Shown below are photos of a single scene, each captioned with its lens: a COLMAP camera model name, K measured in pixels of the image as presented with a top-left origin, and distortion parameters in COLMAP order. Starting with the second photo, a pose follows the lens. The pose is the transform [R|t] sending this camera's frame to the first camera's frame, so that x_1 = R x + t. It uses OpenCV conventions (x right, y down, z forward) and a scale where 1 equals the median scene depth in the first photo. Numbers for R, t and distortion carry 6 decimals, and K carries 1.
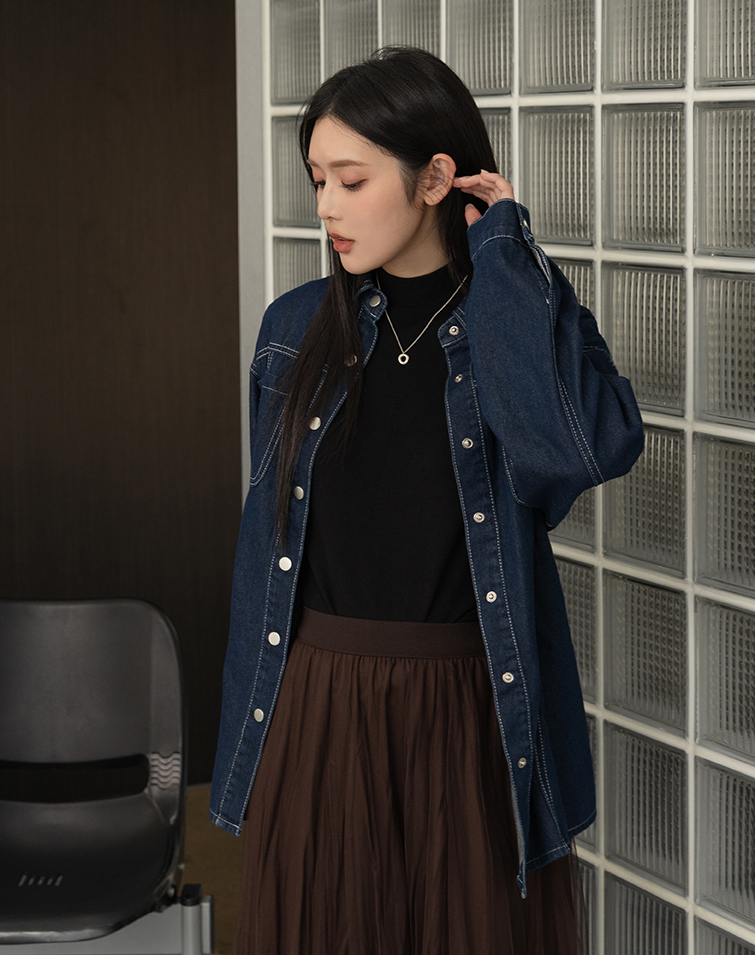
lens RADIAL K [[1538.9, 0, 377.5], [0, 1538.9, 477.5], [0, 0, 1]] dist [0.023884, -0.043831]
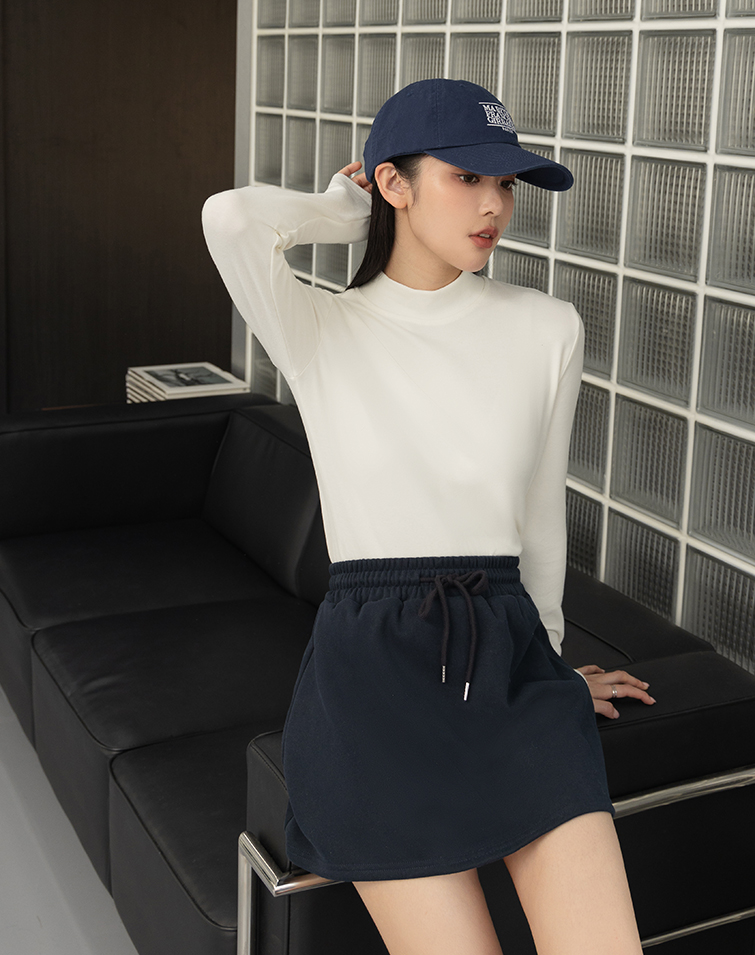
lens RADIAL K [[1393.4, 0, 377.5], [0, 1393.4, 477.5], [0, 0, 1]] dist [-0.012662, 0.361338]
pose [[0.979906, 0.079496, -0.182935, 0.240467], [-0.065134, 0.994399, 0.083230, 0.063815], [0.188527, -0.069642, 0.979596, -0.294320]]
